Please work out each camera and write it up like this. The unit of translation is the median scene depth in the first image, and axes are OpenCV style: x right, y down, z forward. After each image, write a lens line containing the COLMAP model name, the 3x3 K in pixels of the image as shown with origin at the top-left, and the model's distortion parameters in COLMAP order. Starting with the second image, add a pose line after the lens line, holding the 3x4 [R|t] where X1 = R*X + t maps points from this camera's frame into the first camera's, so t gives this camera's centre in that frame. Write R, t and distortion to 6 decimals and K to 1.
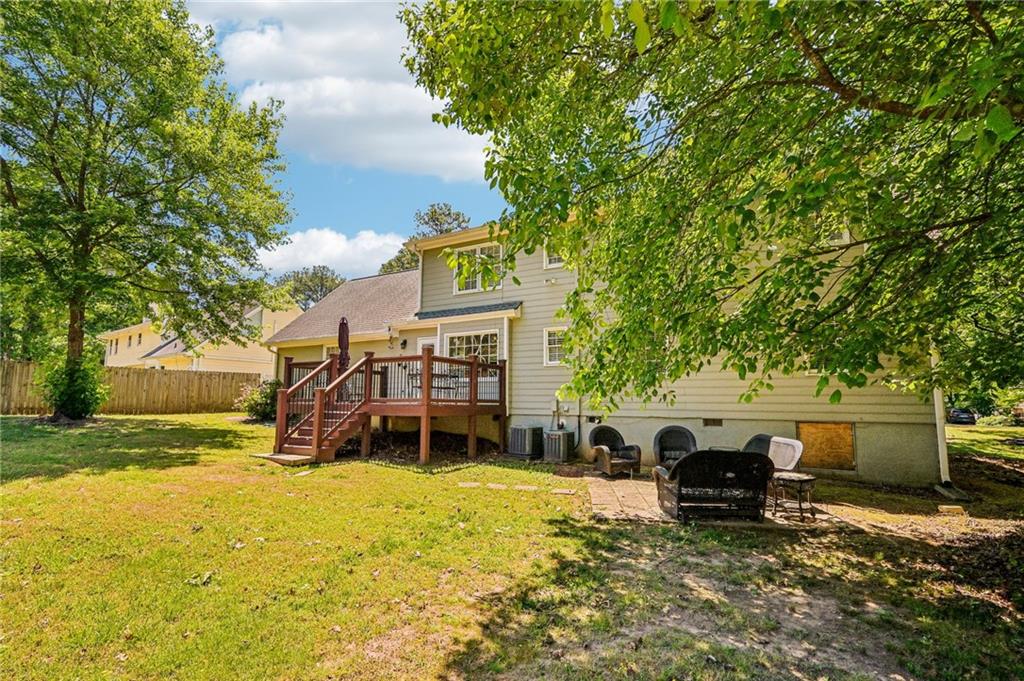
lens RADIAL K [[481.9, 0, 510.8], [0, 481.9, 335.2], [0, 0, 1]] dist [0.006110, -0.000984]
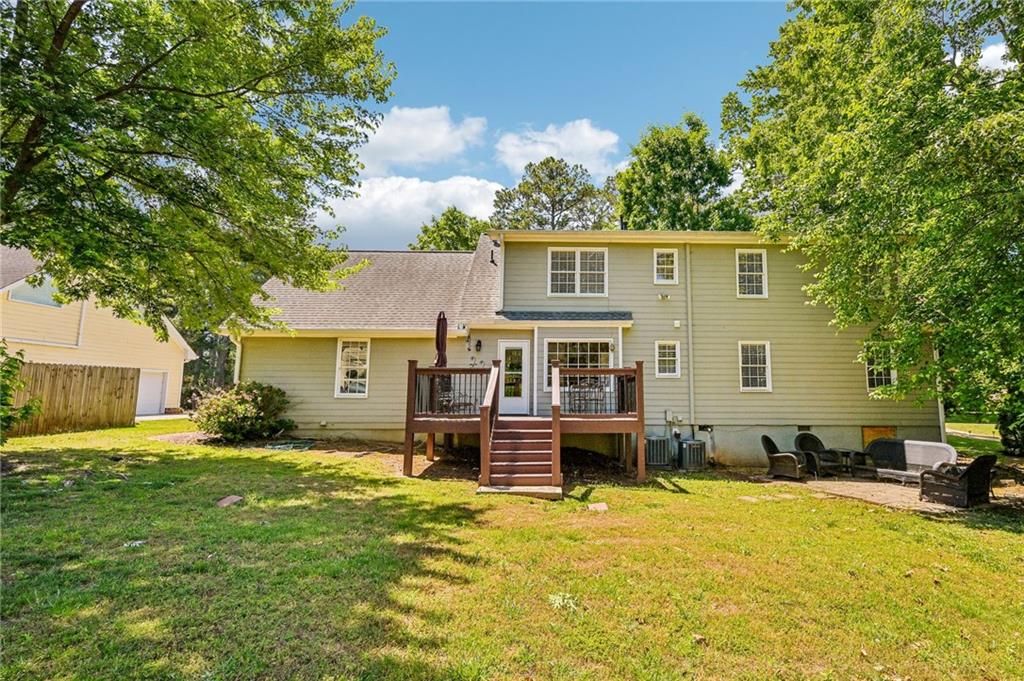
lens RADIAL K [[481.9, 0, 516.7], [0, 481.9, 339.1], [0, 0, 1]] dist [0.006110, -0.000984]
pose [[0.852276, 0.071957, 0.518119, -0.664647], [-0.069600, 0.997286, -0.024016, 0.025103], [-0.518441, -0.015593, 0.854971, 0.248844]]
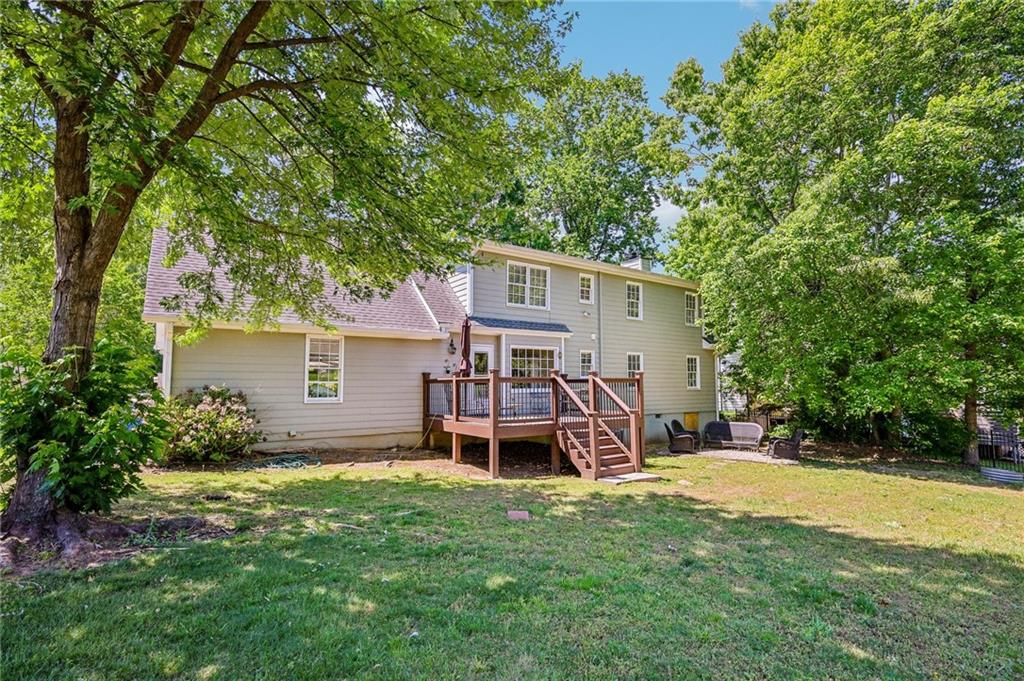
lens RADIAL K [[481.9, 0, 513.0], [0, 481.9, 348.8], [0, 0, 1]] dist [0.006110, -0.000984]
pose [[0.427510, 0.074910, 0.900901, -1.053589], [-0.104652, 0.993962, -0.032987, 0.039490], [-0.897933, -0.080179, 0.432768, 0.565712]]
